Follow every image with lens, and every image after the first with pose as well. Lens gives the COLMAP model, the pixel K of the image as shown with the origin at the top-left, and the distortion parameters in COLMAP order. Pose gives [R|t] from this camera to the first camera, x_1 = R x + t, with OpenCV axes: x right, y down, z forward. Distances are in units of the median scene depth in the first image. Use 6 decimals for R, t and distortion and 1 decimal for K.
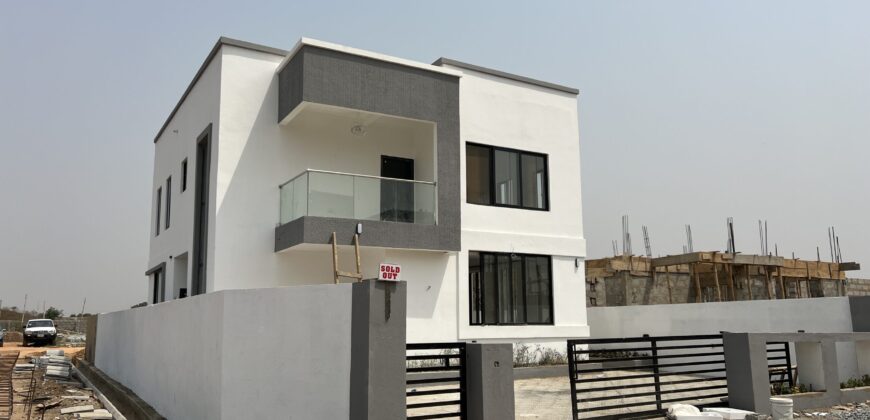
lens RADIAL K [[647.4, 0, 428.5], [0, 647.4, 210.9], [0, 0, 1]] dist [0.034329, -0.057111]
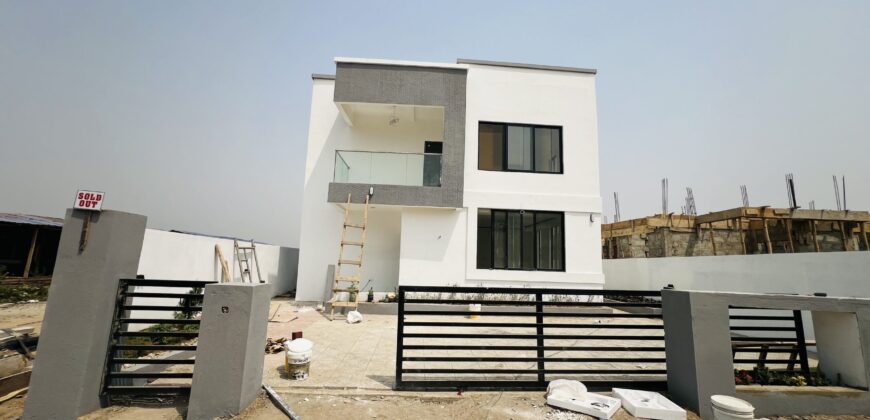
lens RADIAL K [[350.5, 0, 434.7], [0, 350.5, 207.6], [0, 0, 1]] dist [-0.003631, 0.000797]
pose [[0.895830, -0.033090, -0.443163, 0.271167], [0.036124, 0.999346, -0.001595, 0.056209], [0.442926, -0.014580, 0.896440, 0.351218]]
